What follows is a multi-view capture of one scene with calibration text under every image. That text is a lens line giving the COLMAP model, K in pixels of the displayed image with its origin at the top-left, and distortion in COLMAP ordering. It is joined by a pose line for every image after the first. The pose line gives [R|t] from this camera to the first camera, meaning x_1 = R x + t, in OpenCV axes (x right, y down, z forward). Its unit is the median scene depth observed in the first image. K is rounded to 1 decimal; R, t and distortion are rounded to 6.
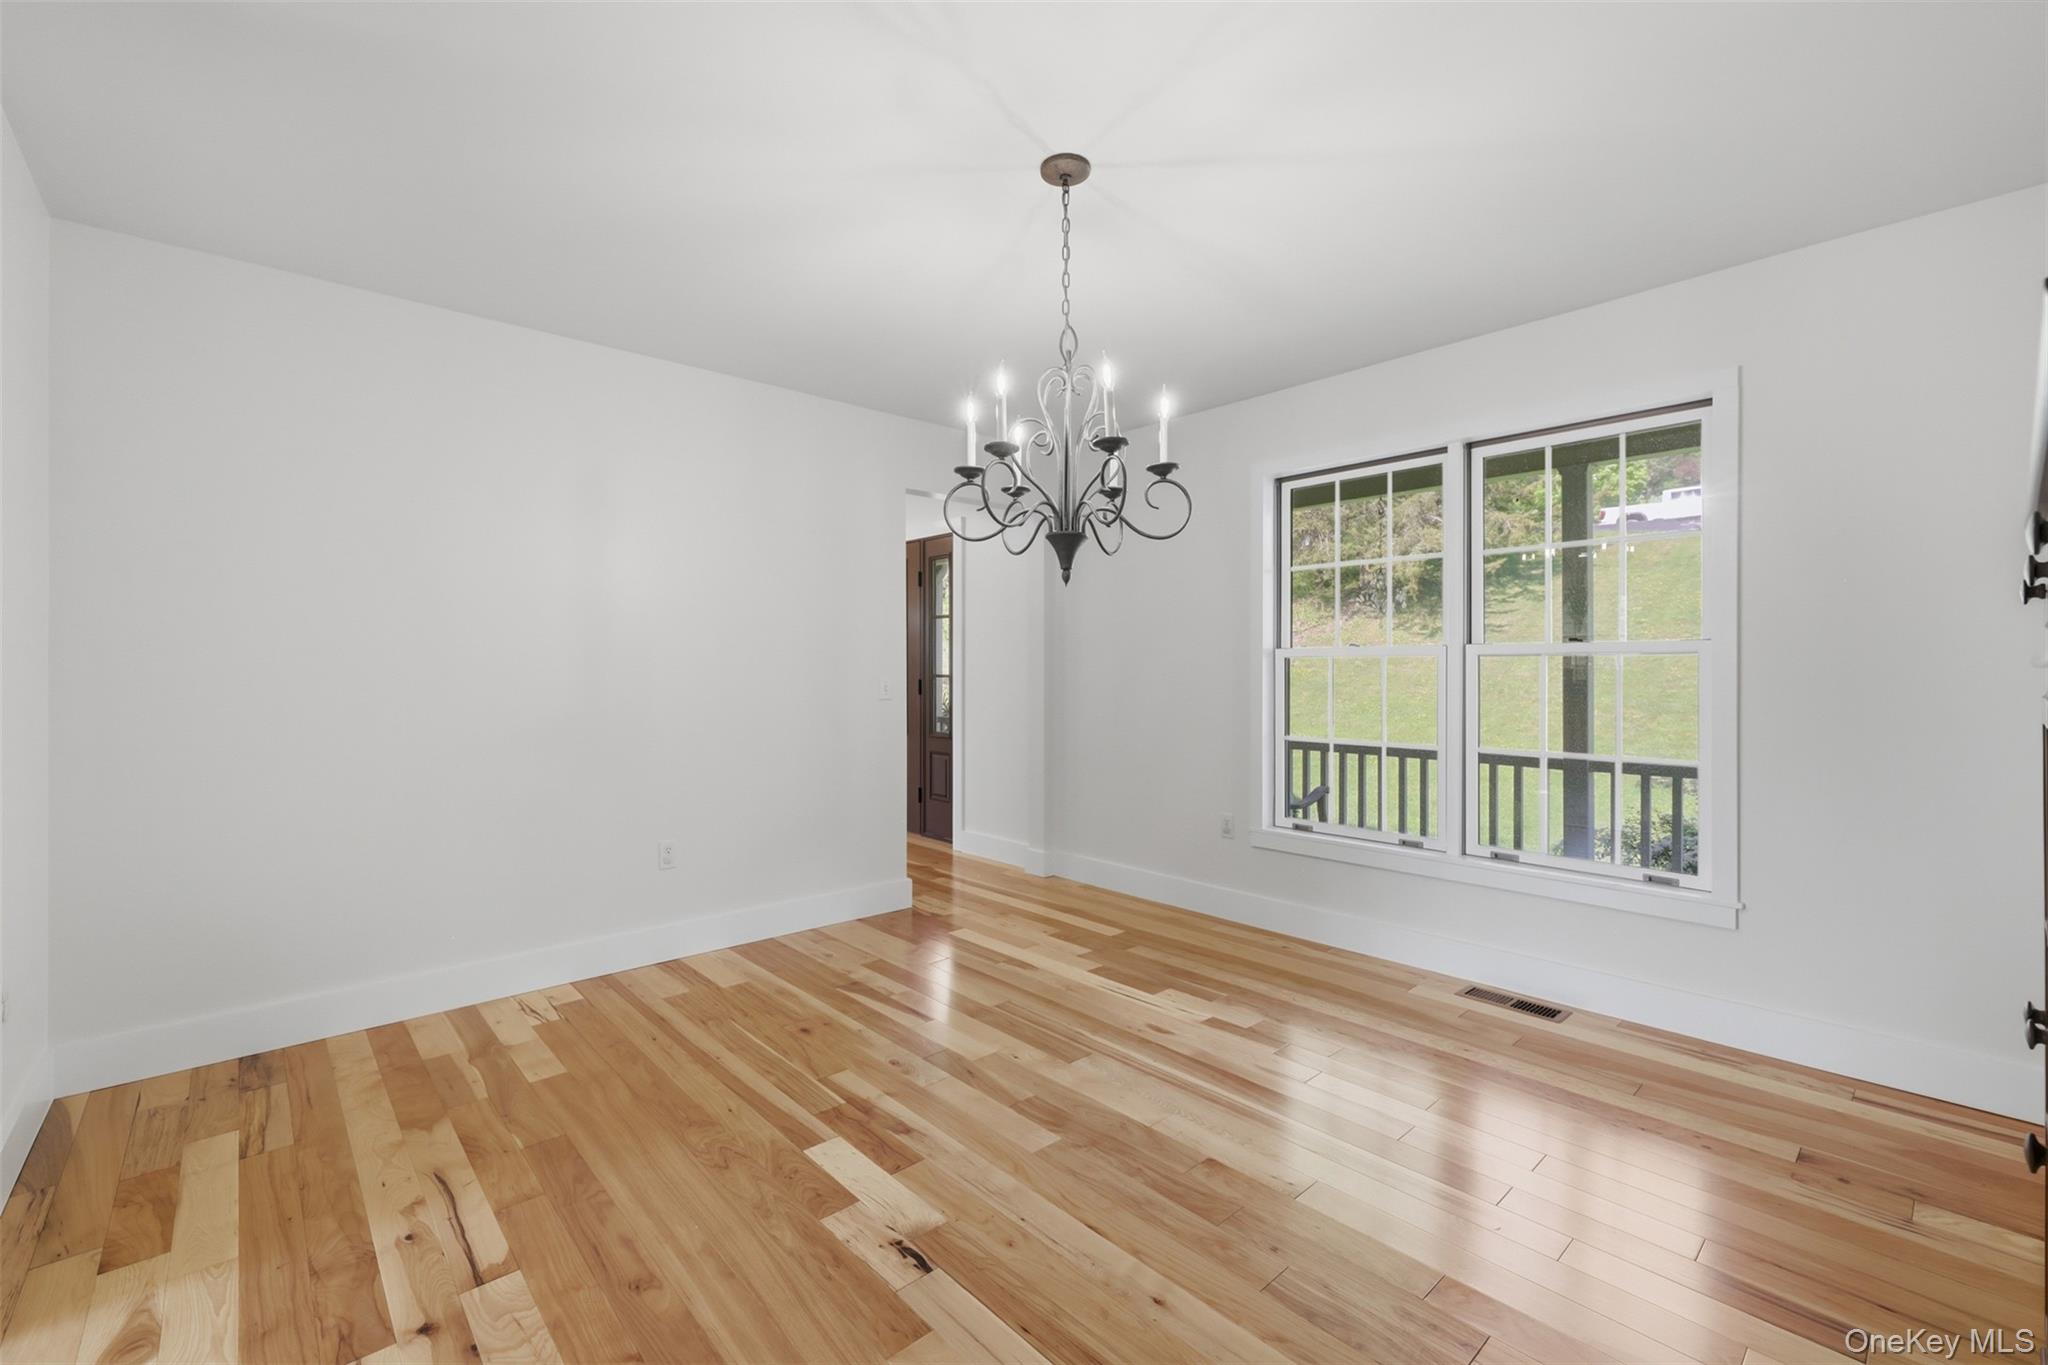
lens RADIAL K [[864.7, 0, 1027.3], [0, 864.7, 676.6], [0, 0, 1]] dist [-0.000064, 0.000328]
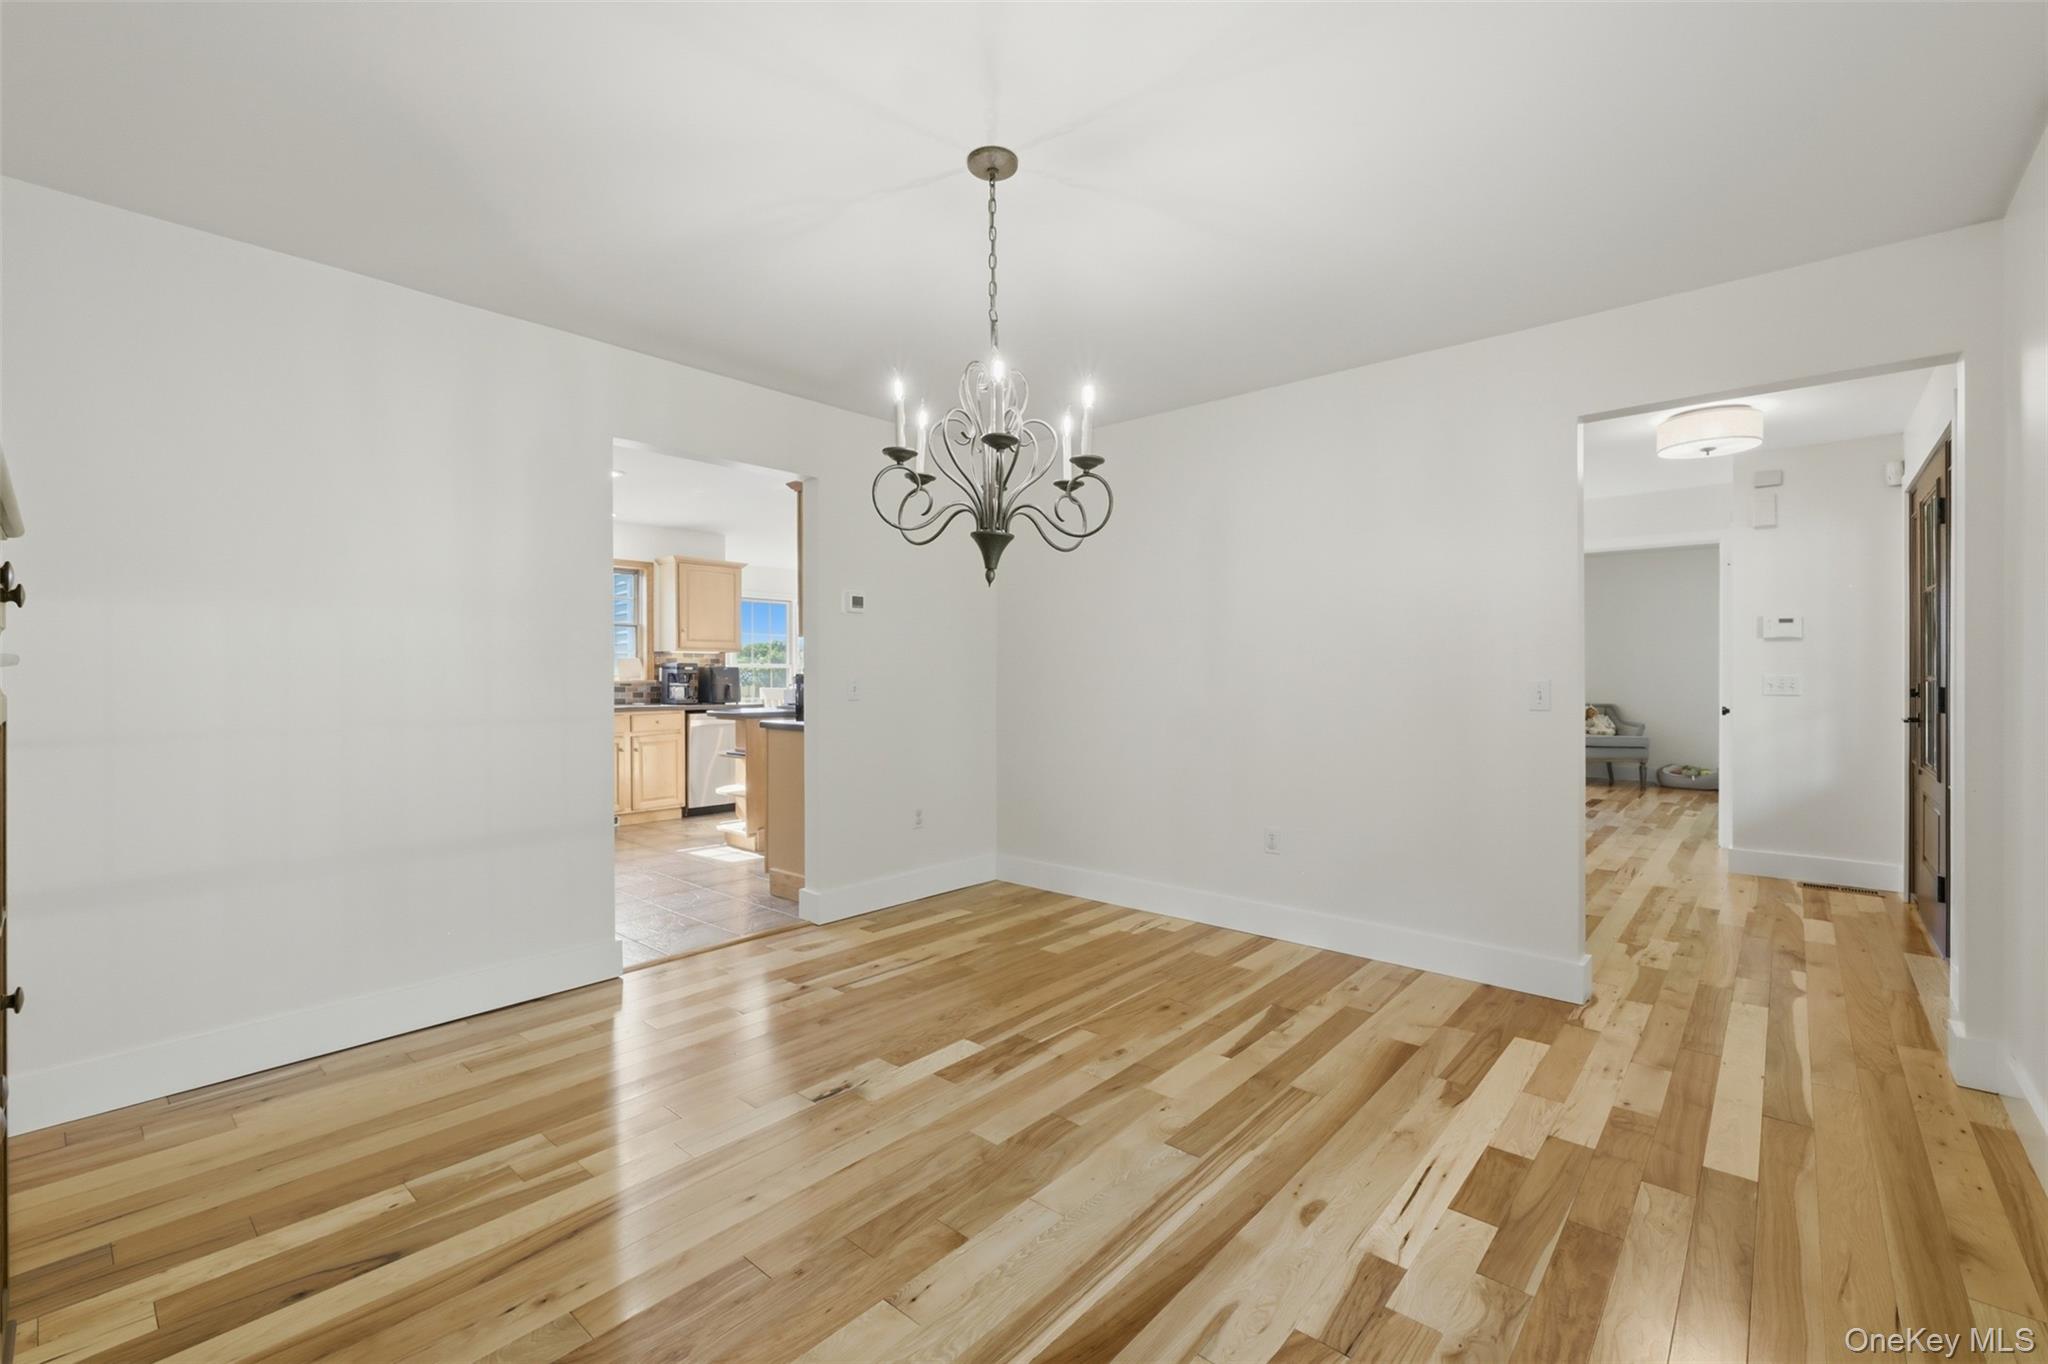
lens RADIAL K [[864.7, 0, 1027.3], [0, 864.7, 676.1], [0, 0, 1]] dist [-0.000064, 0.000328]
pose [[0.118036, 0.005262, -0.992995, 0.838143], [-0.007459, 0.999962, 0.004413, -0.005690], [0.992981, 0.006886, 0.118071, 0.748013]]
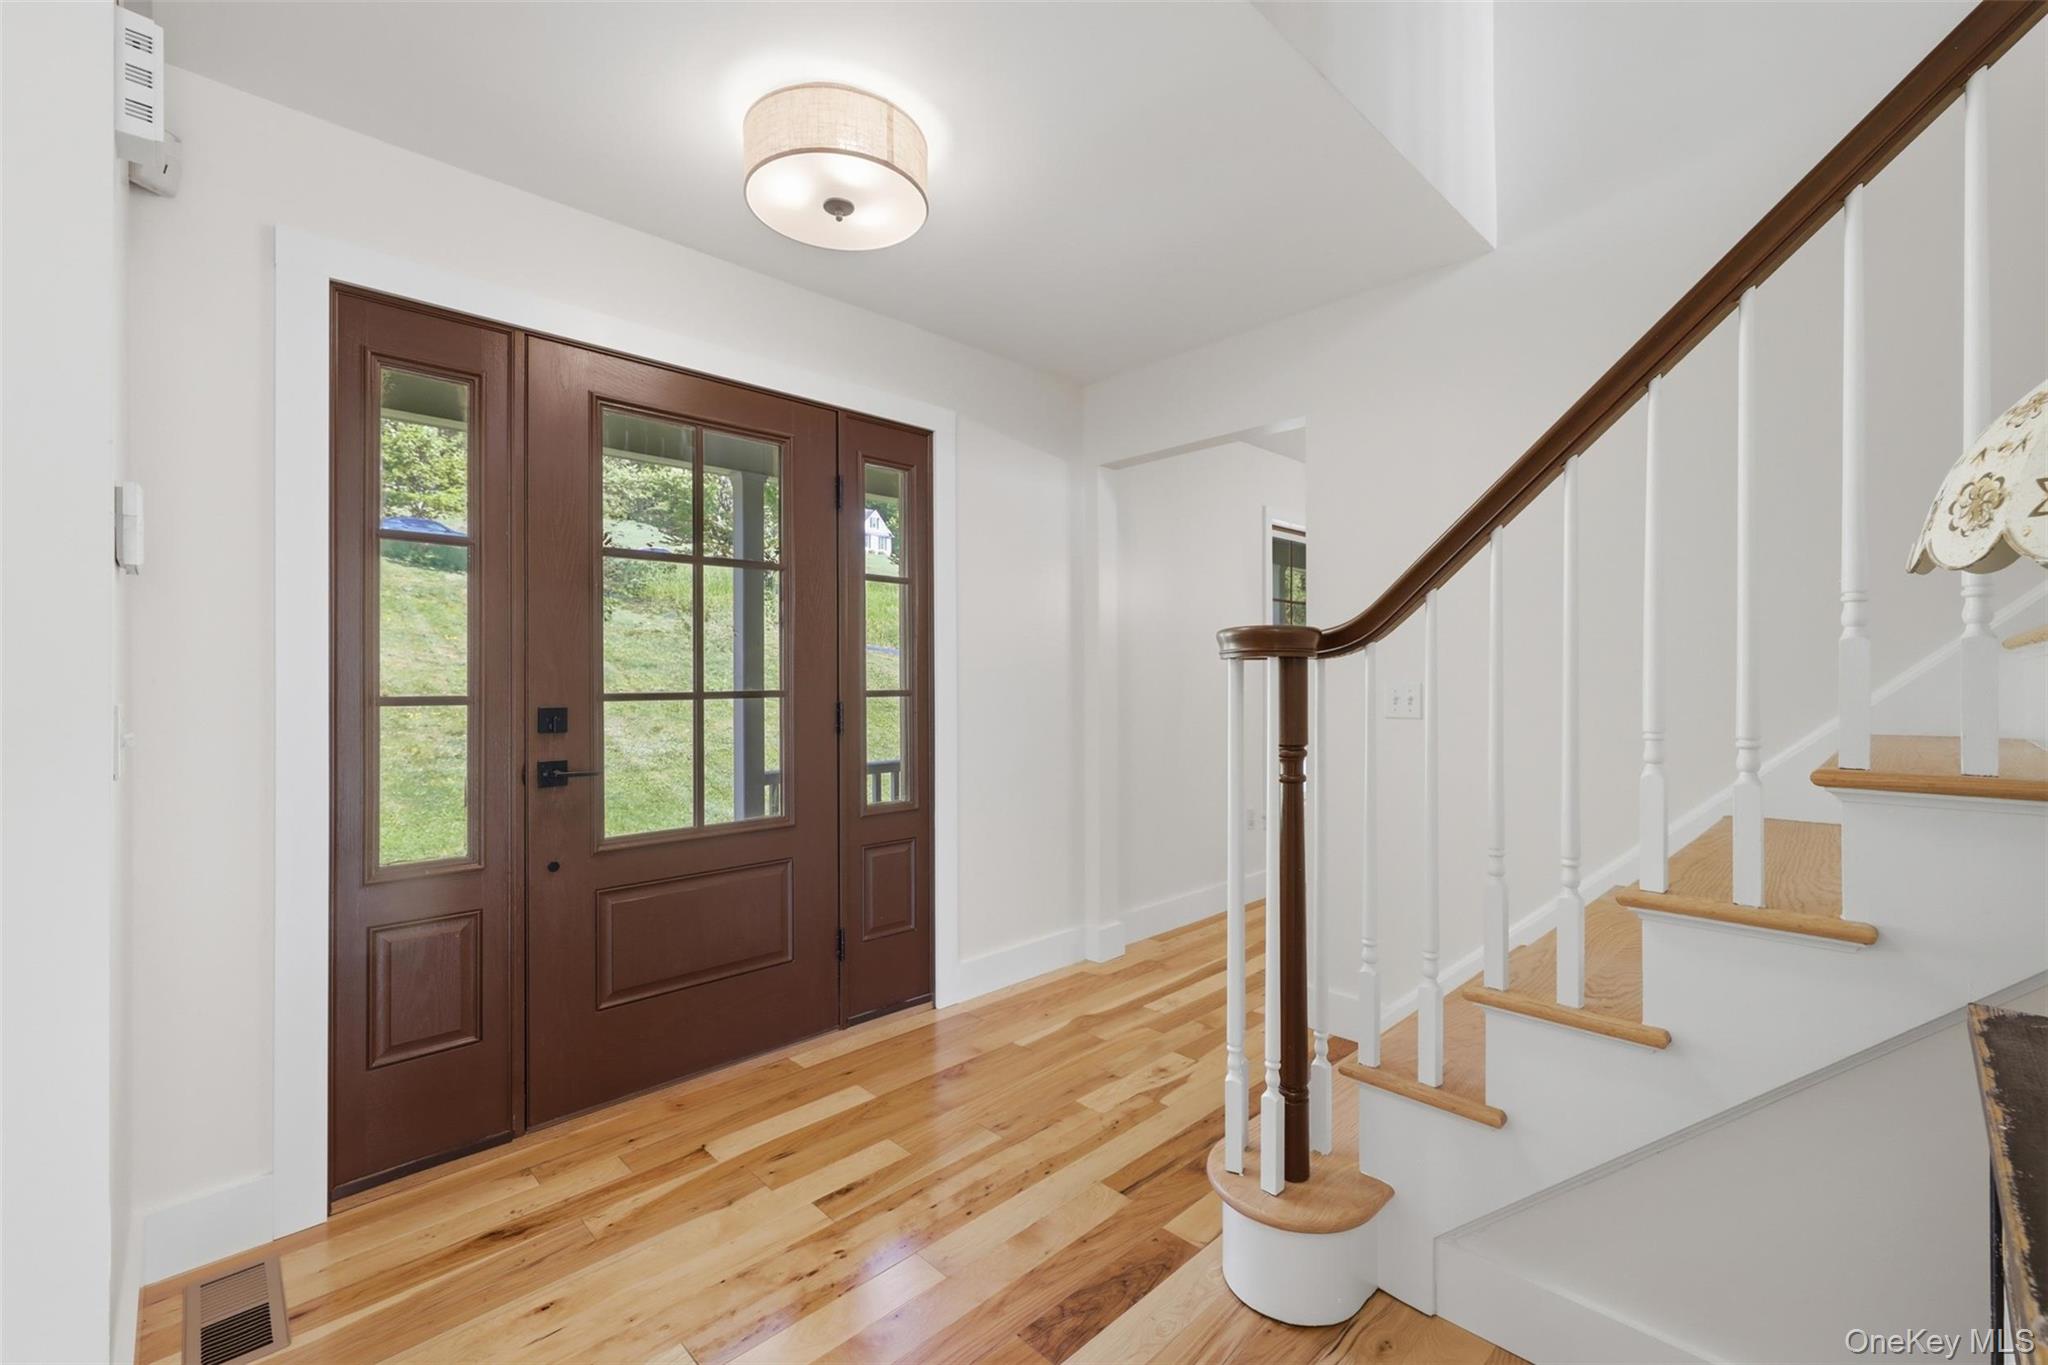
lens RADIAL K [[864.7, 0, 1027.3], [0, 864.7, 676.6], [0, 0, 1]] dist [-0.000064, 0.000328]
pose [[-0.040812, 0.001249, 0.999166, -1.351939], [0.005666, 0.999983, -0.001018, -0.026890], [-0.999151, 0.005620, -0.040819, 2.053762]]
